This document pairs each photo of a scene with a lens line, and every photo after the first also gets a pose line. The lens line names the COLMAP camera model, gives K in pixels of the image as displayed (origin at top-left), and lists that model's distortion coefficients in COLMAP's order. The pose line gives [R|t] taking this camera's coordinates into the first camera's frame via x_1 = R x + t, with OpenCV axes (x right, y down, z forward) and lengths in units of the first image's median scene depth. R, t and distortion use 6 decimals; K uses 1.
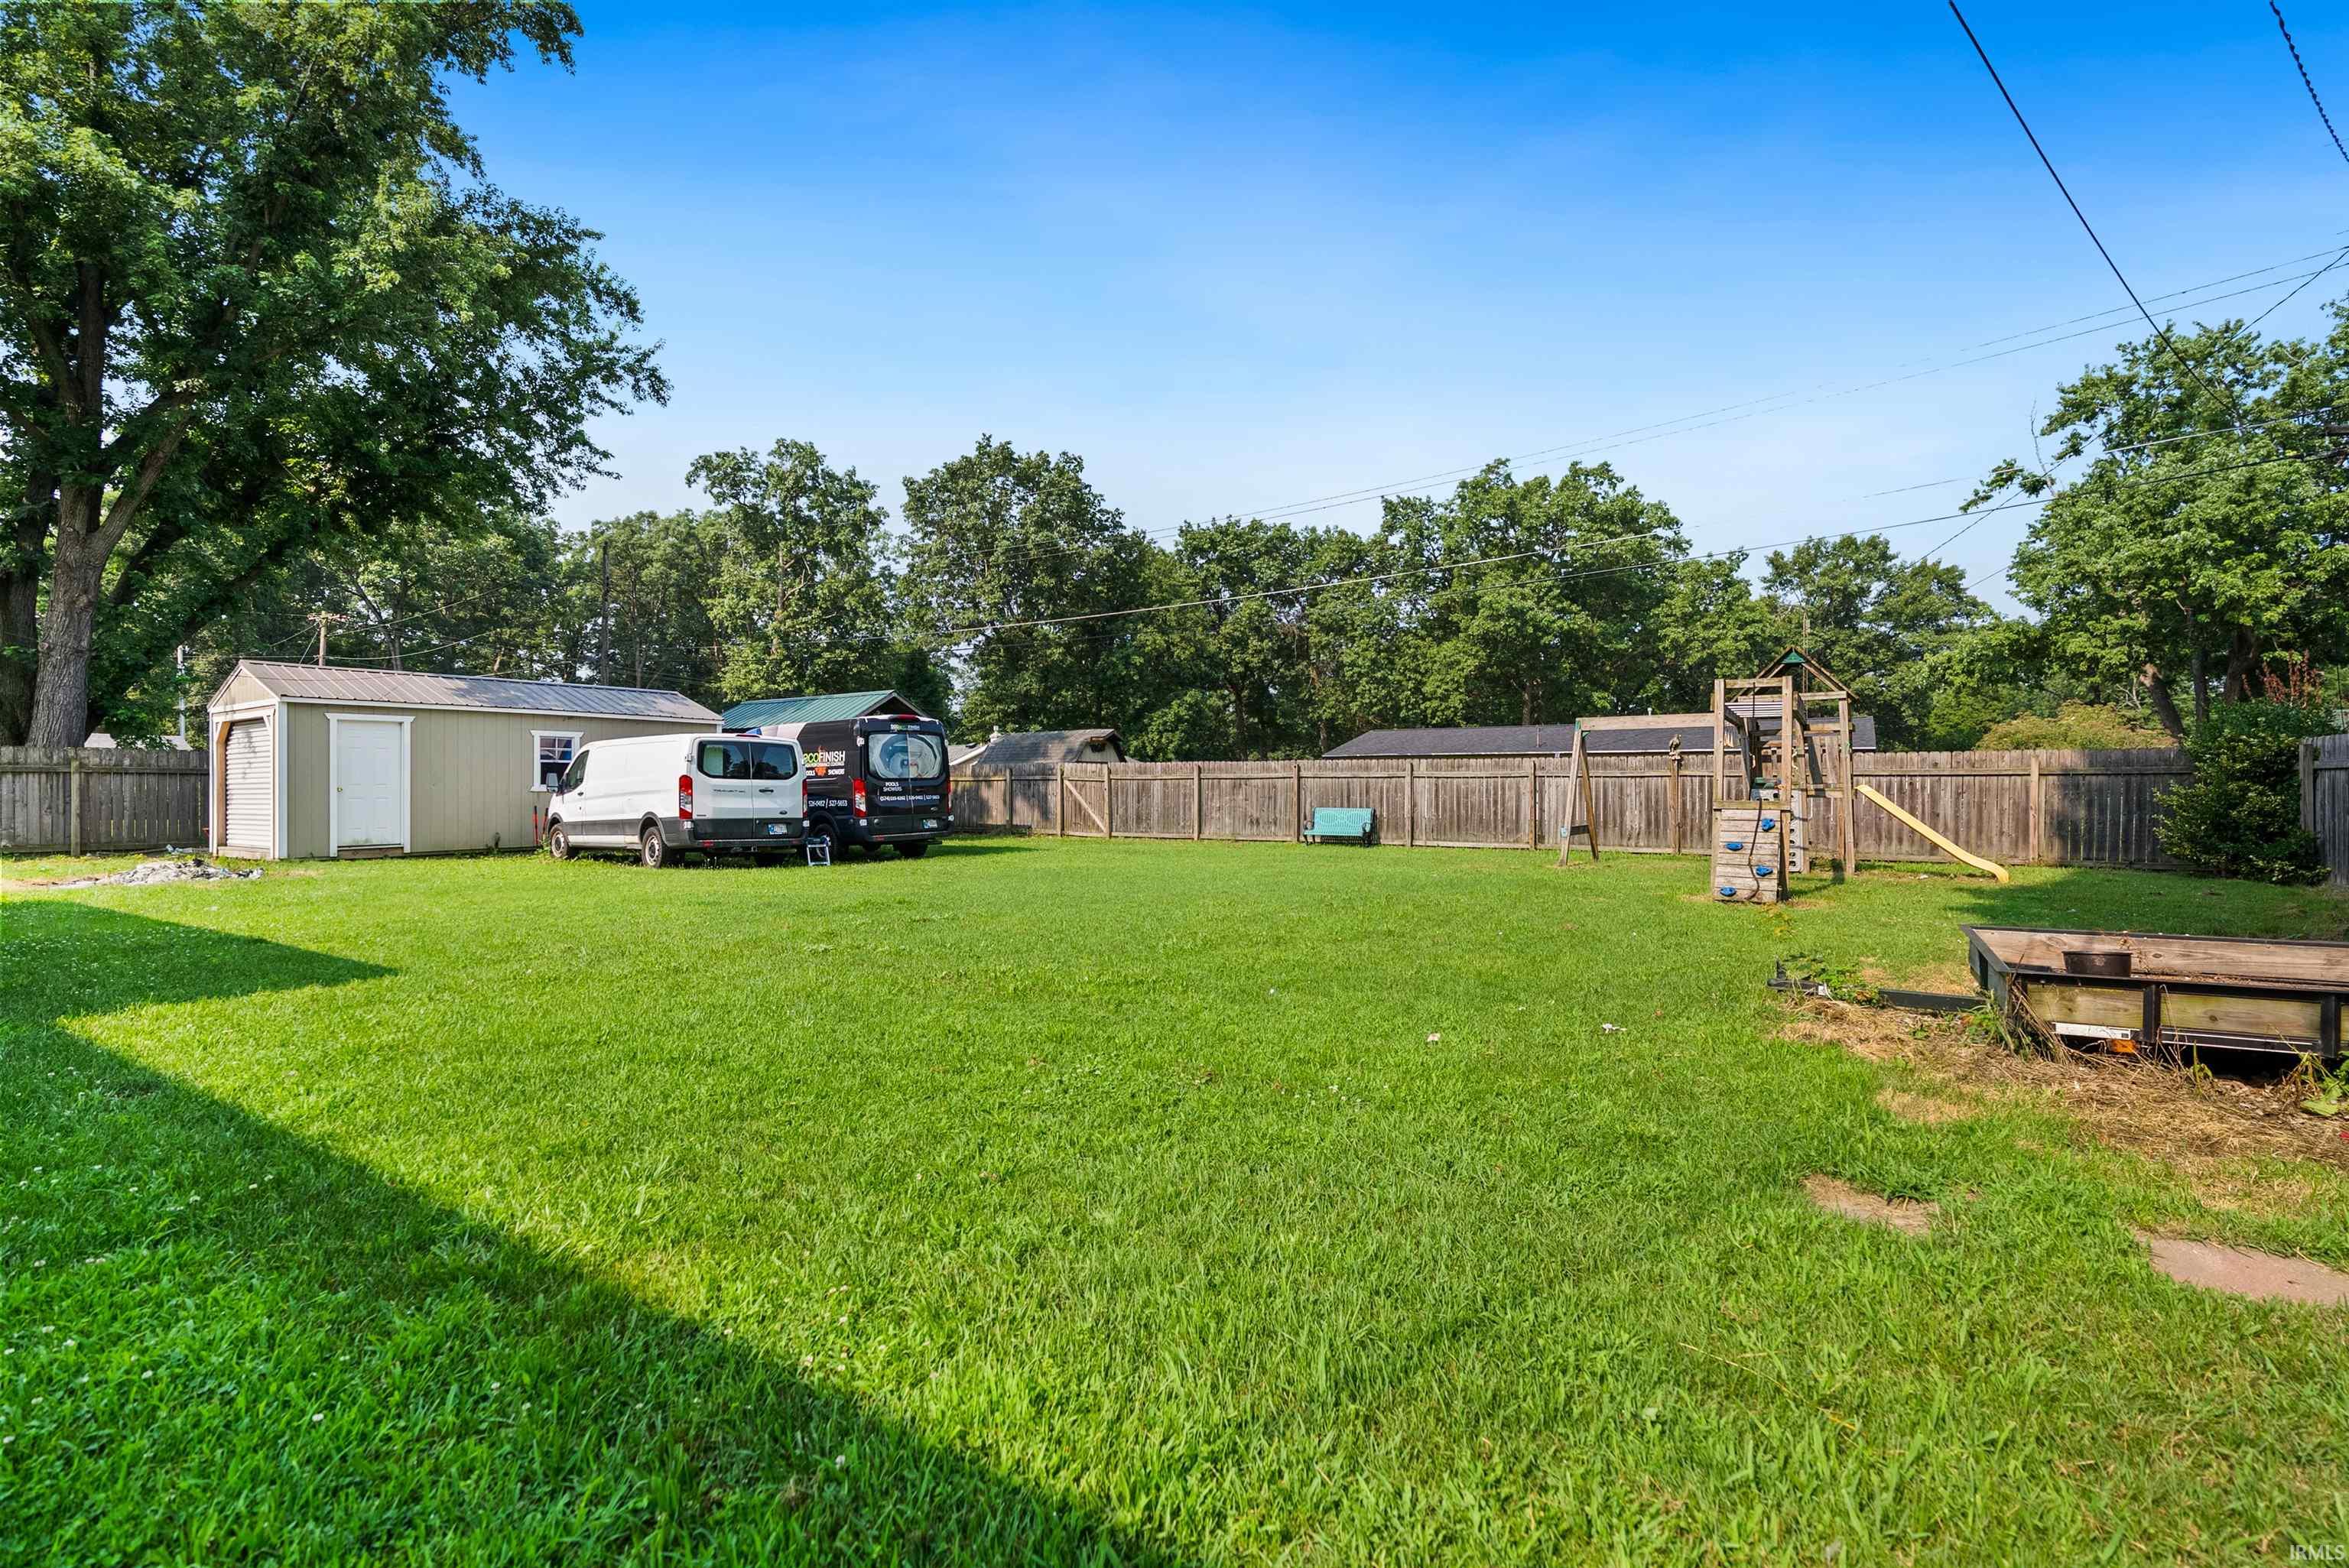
lens RADIAL K [[1070.1, 0, 1193.8], [0, 1070.1, 788.4], [0, 0, 1]] dist [-0.012469, 0.008967]
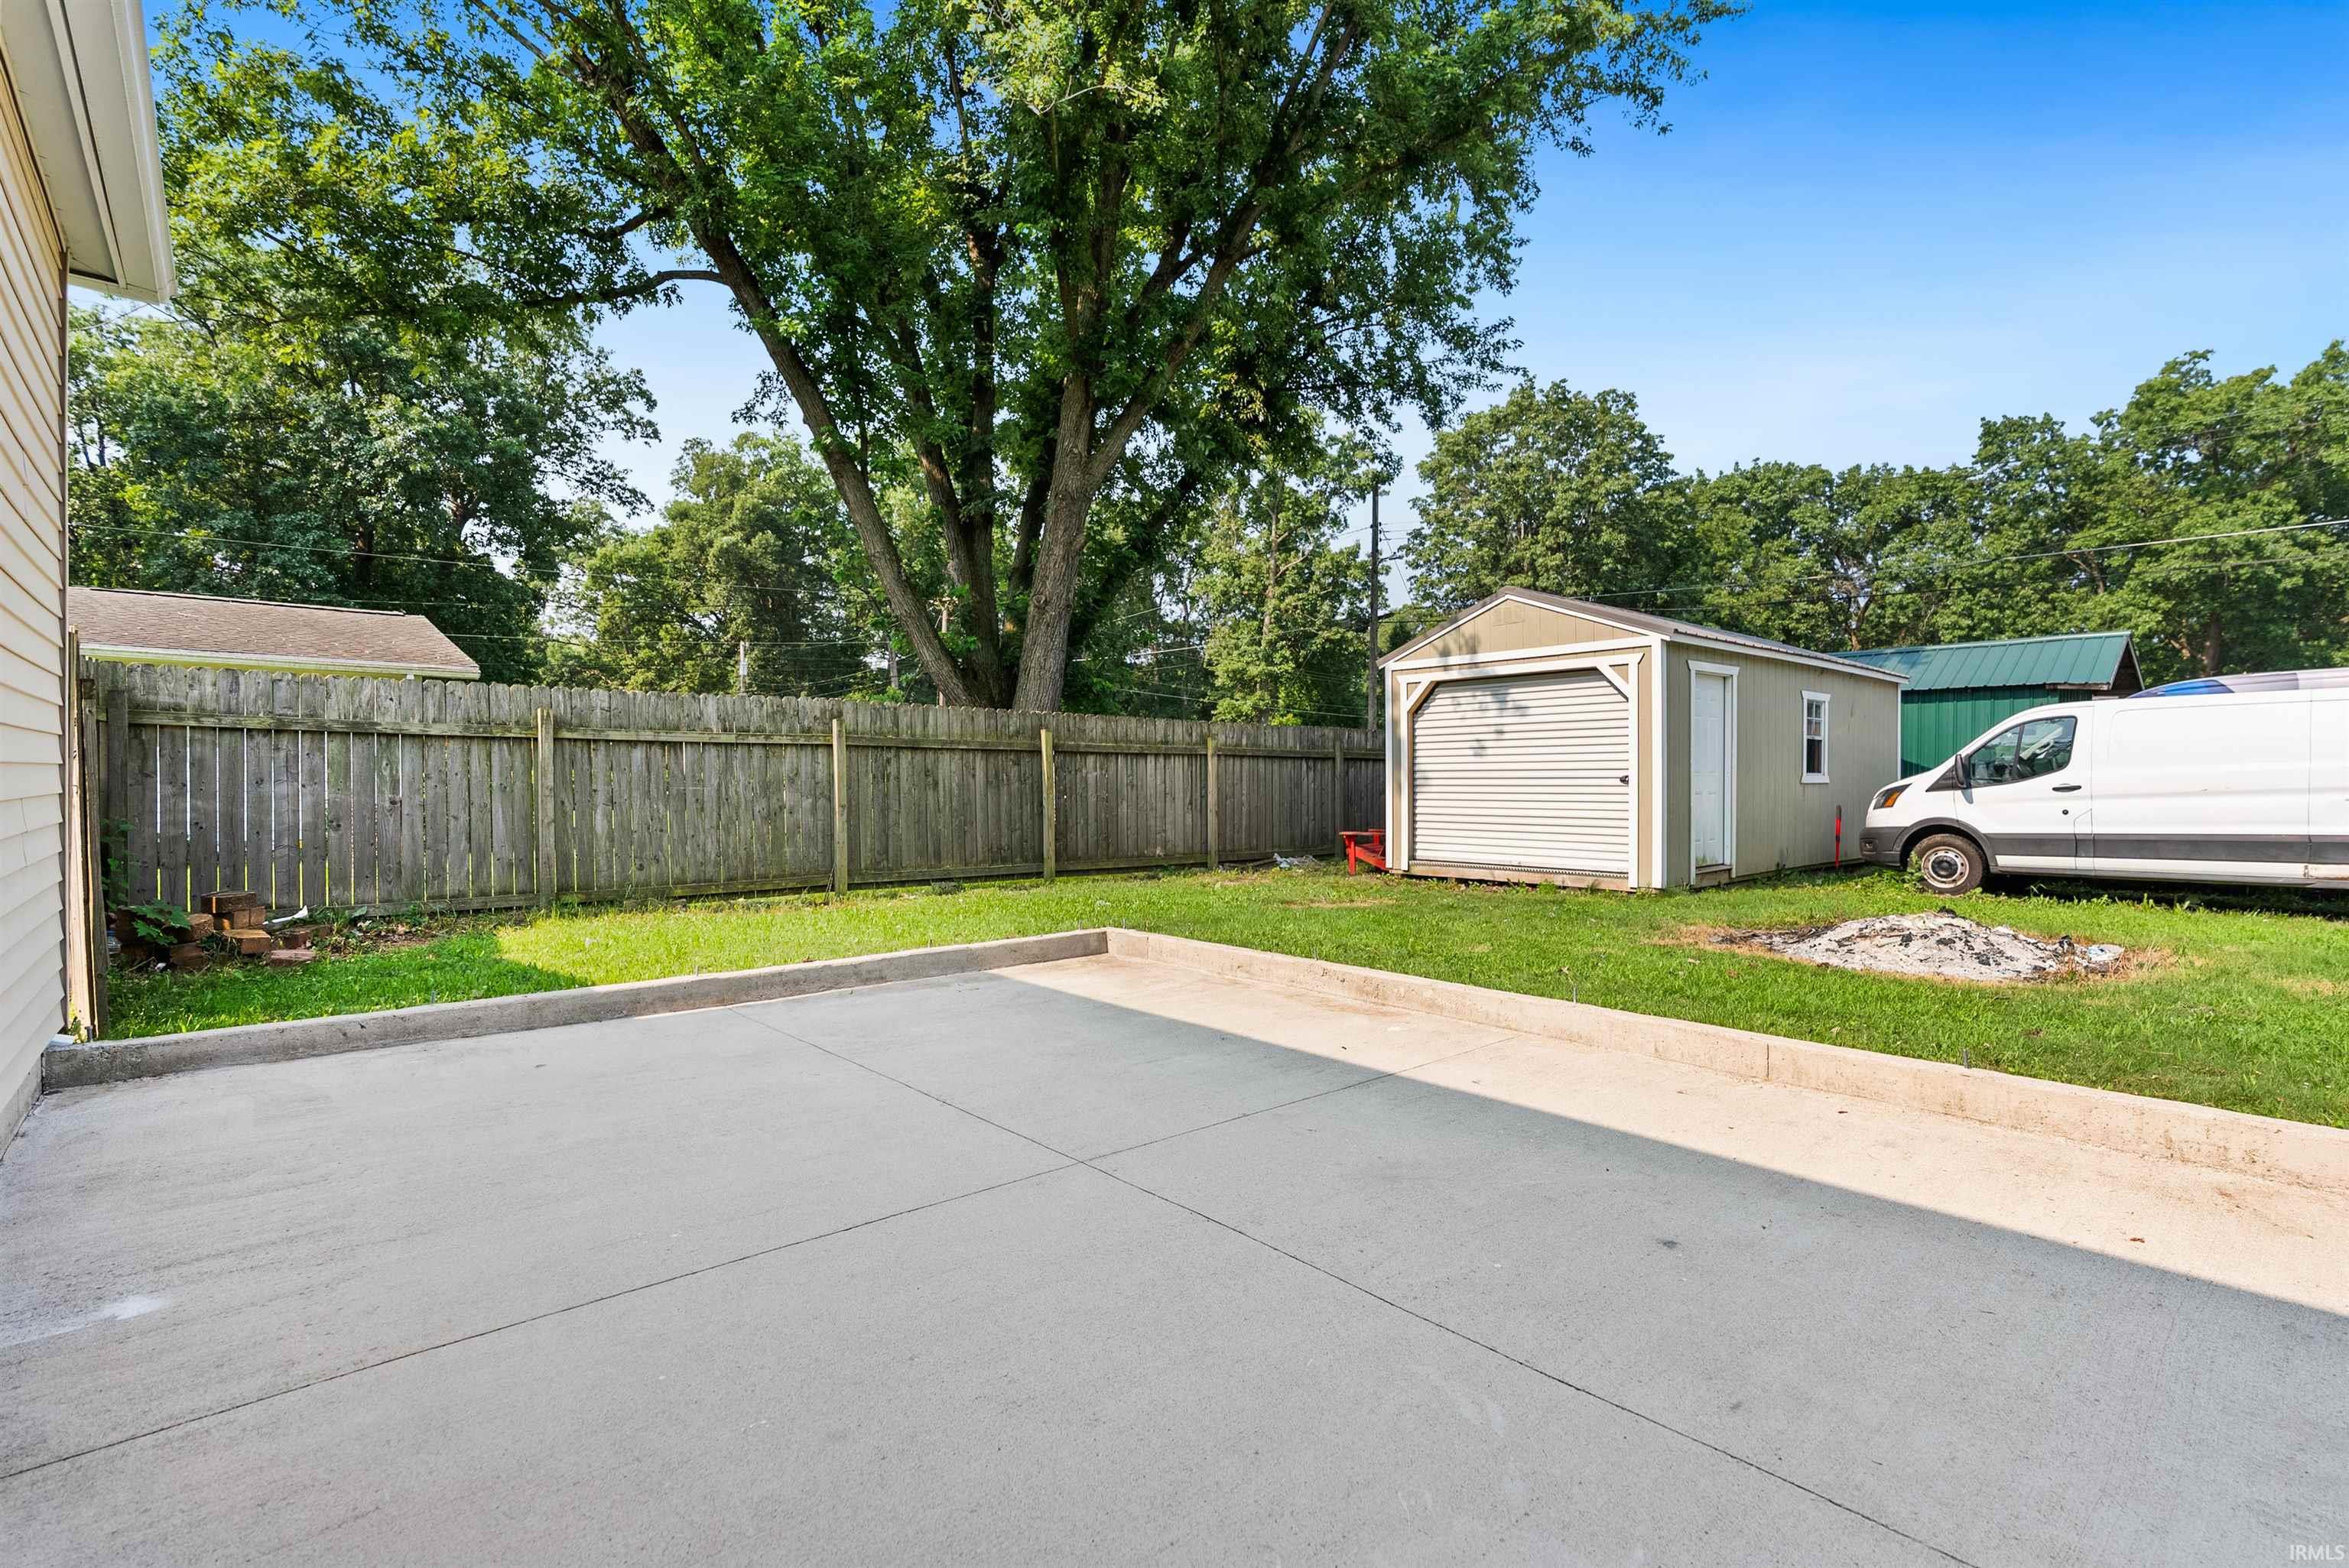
lens RADIAL K [[1070.1, 0, 1193.8], [0, 1070.1, 788.4], [0, 0, 1]] dist [-0.012469, 0.008967]
pose [[0.966986, 0.005038, -0.254779, -0.344291], [-0.002337, 0.999938, 0.010903, -0.000092], [0.254818, -0.009947, 0.966938, 0.111646]]
